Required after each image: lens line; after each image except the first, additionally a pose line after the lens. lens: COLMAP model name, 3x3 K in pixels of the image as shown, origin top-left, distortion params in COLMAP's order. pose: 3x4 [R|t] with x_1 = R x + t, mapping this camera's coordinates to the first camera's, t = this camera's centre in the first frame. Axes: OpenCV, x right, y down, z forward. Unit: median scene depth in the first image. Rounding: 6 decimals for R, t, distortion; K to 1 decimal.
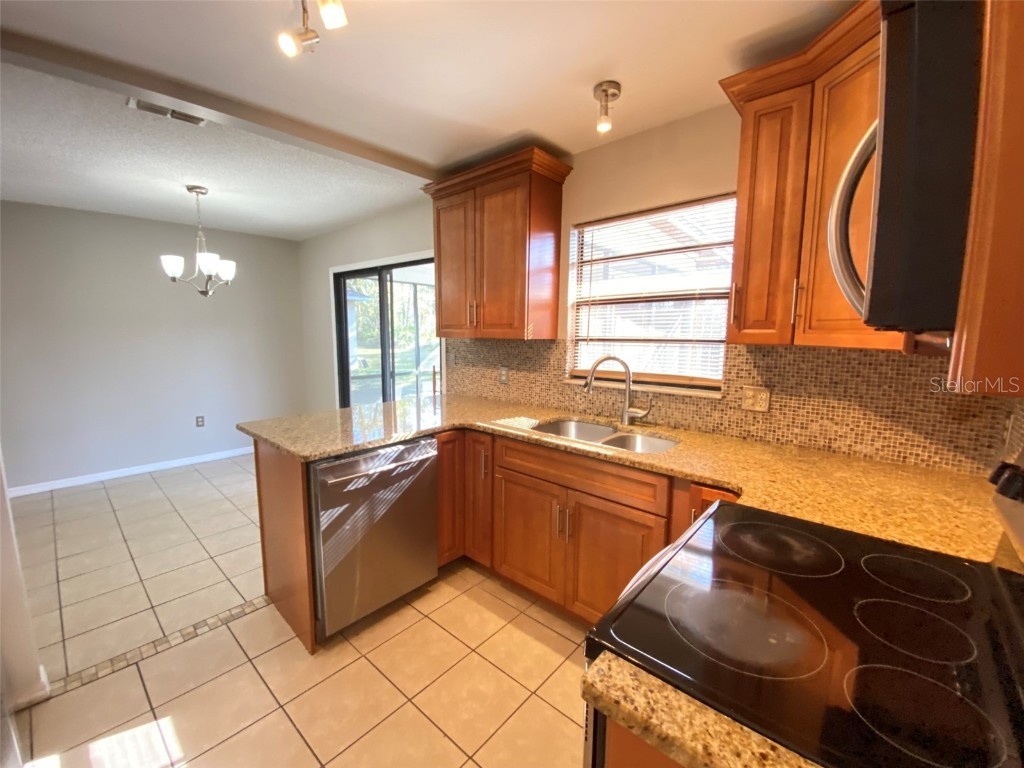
lens RADIAL K [[422.2, 0, 516.2], [0, 422.2, 382.8], [0, 0, 1]] dist [-0.001773, -0.008515]
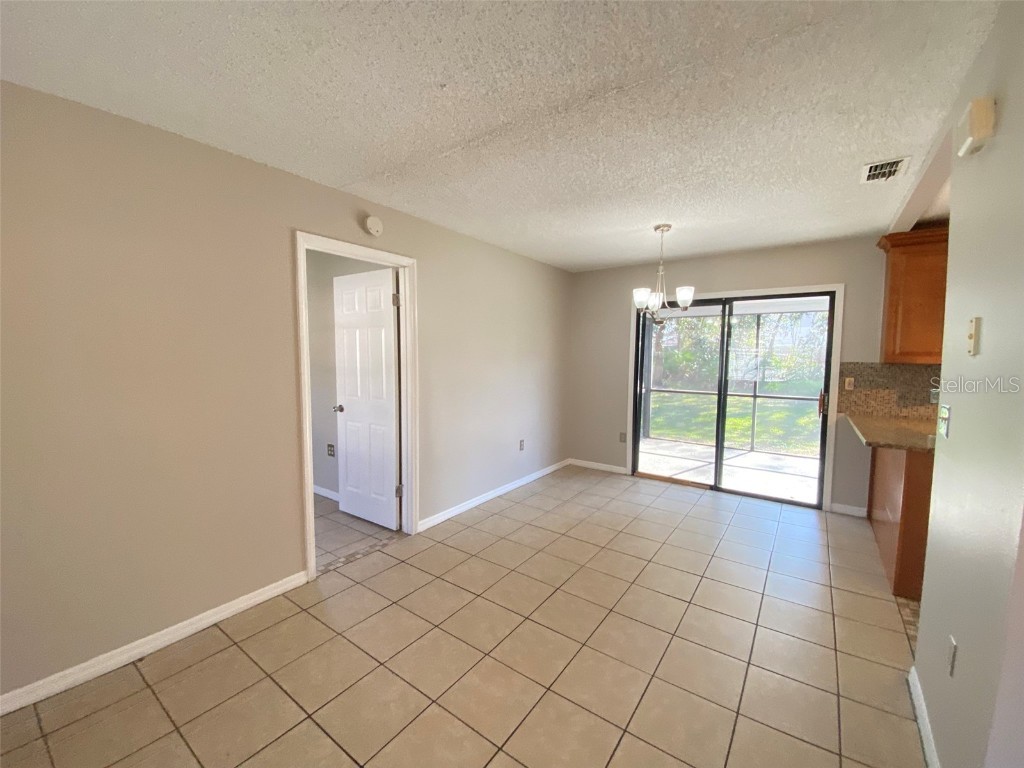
lens RADIAL K [[422.2, 0, 510.0], [0, 422.2, 378.7], [0, 0, 1]] dist [-0.001773, -0.008515]
pose [[0.996023, -0.001943, 0.089074, -1.471949], [0.007516, 0.998031, -0.062269, -0.006059], [-0.088778, 0.062691, 0.994077, -0.014868]]
